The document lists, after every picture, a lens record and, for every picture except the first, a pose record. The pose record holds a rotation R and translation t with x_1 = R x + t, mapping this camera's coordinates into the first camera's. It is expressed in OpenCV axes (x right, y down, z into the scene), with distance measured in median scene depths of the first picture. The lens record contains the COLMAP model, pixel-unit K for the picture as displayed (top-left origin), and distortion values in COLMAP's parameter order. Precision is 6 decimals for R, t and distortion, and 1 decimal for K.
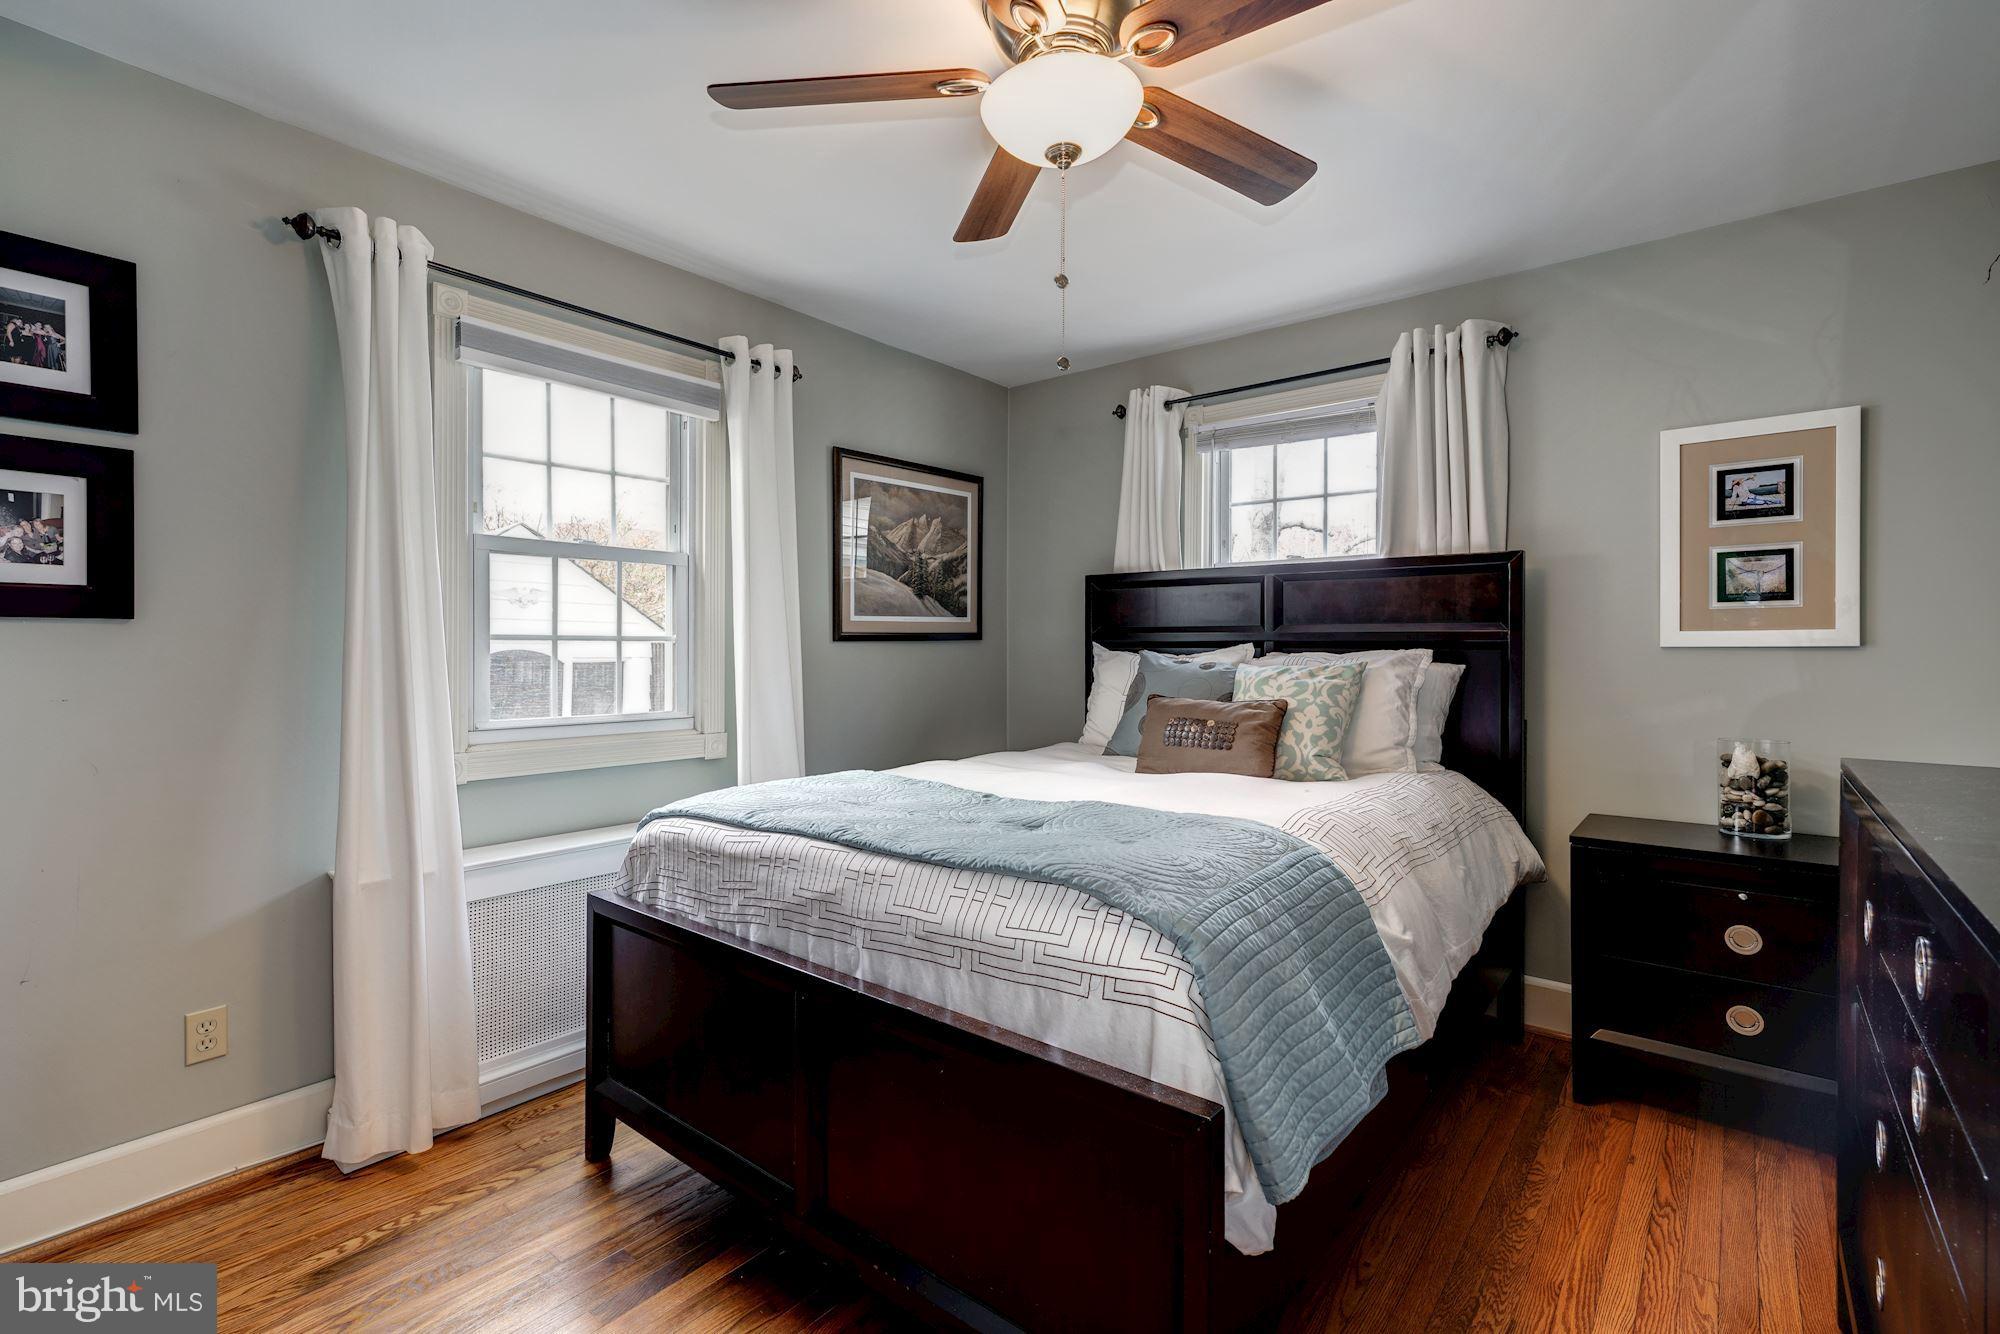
lens RADIAL K [[924.8, 0, 999.2], [0, 924.8, 647.2], [0, 0, 1]] dist [-0.003652, 0.003302]
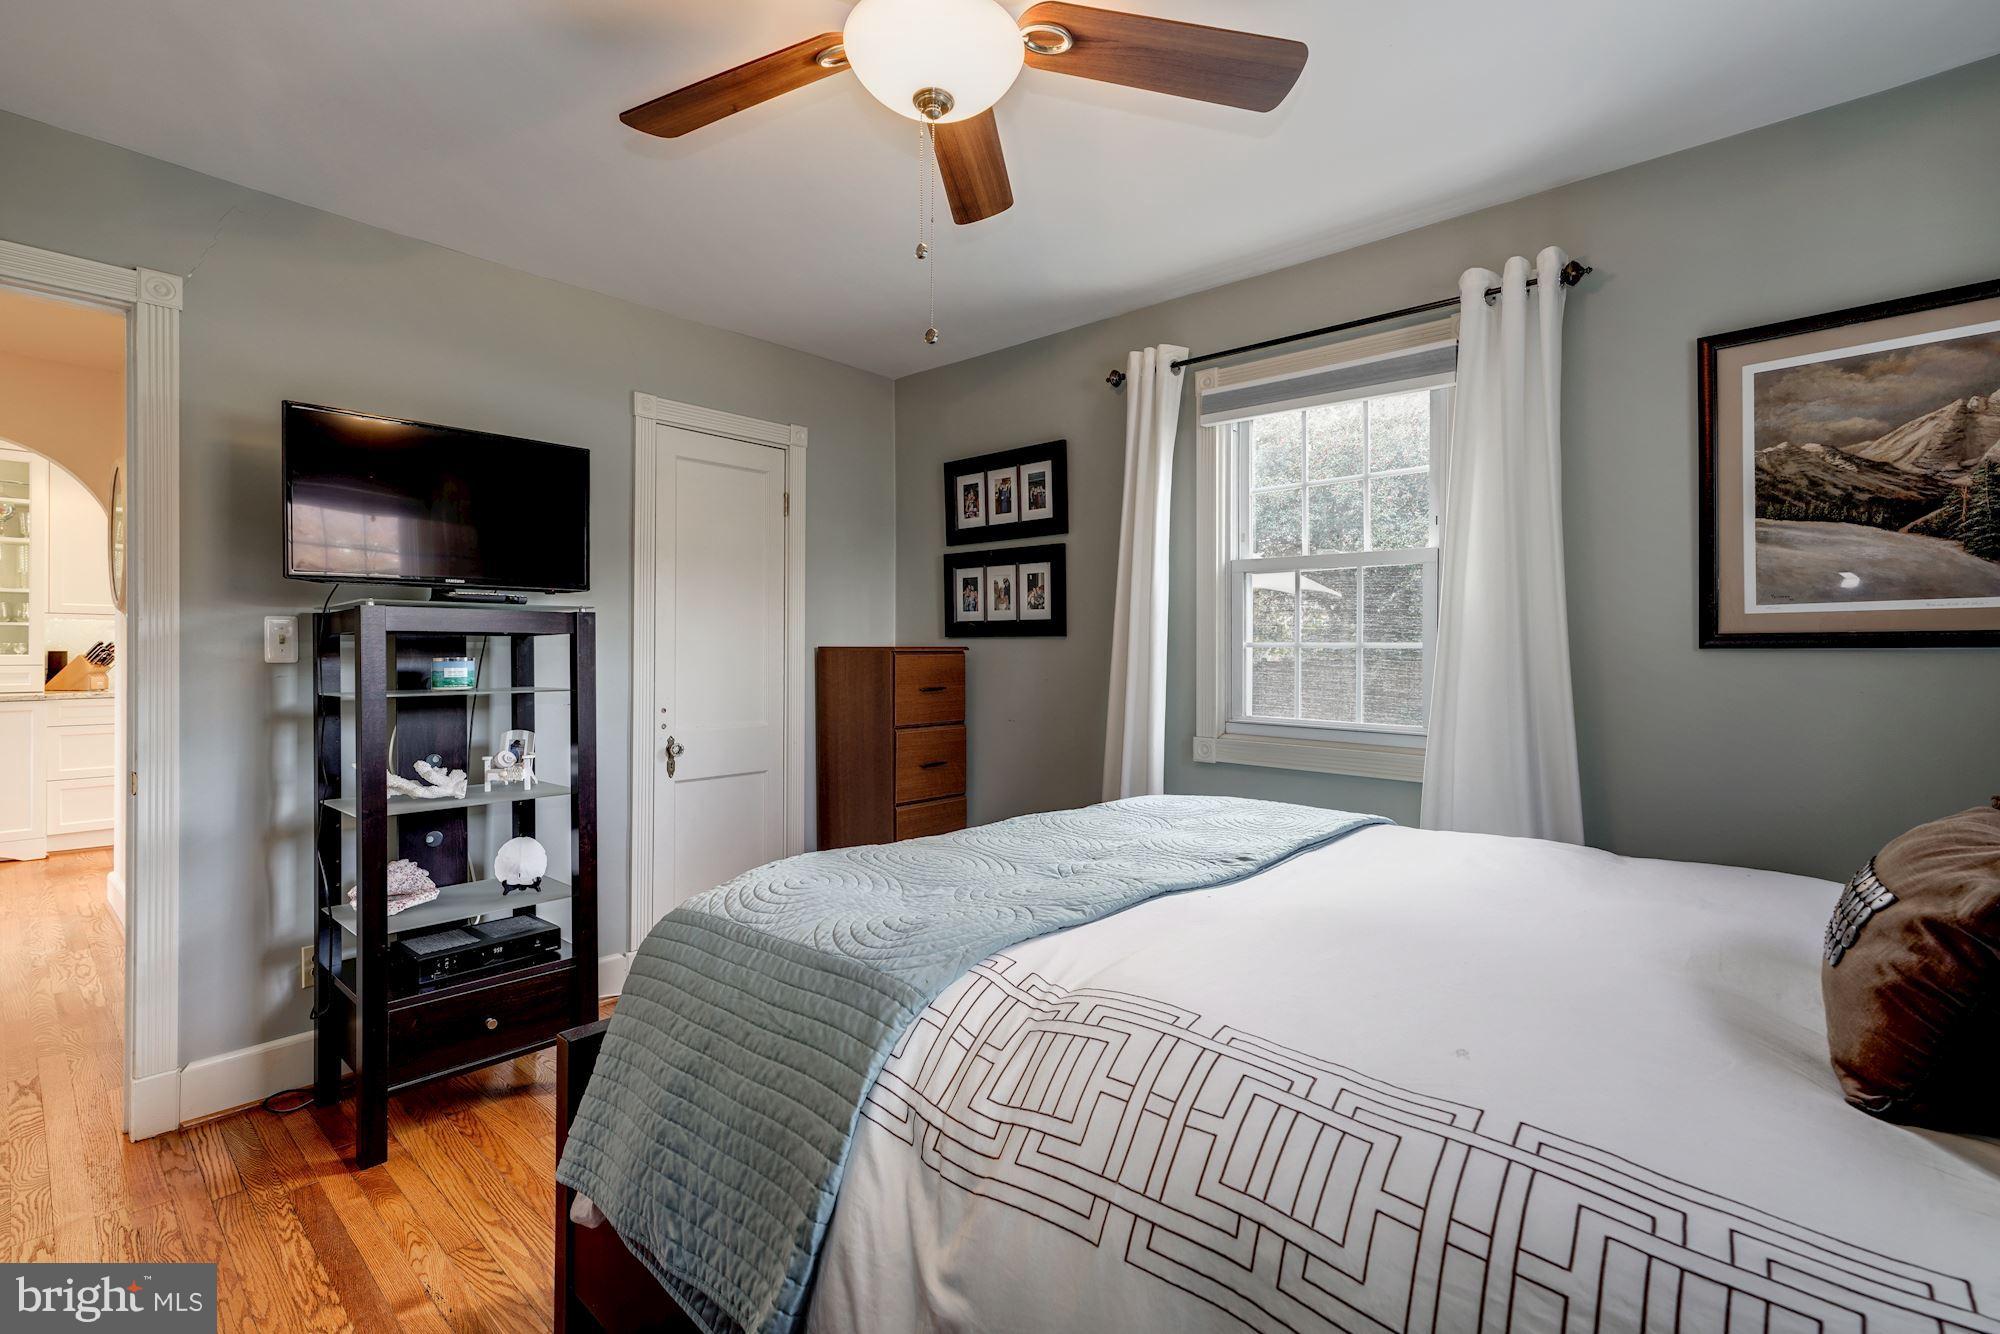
lens RADIAL K [[924.8, 0, 1000.8], [0, 924.8, 666.2], [0, 0, 1]] dist [-0.003652, 0.003302]
pose [[-0.079622, 0.011803, -0.996755, 0.557853], [-0.009386, 0.999877, 0.012589, 0.003757], [0.996781, 0.010358, -0.079501, 0.652479]]
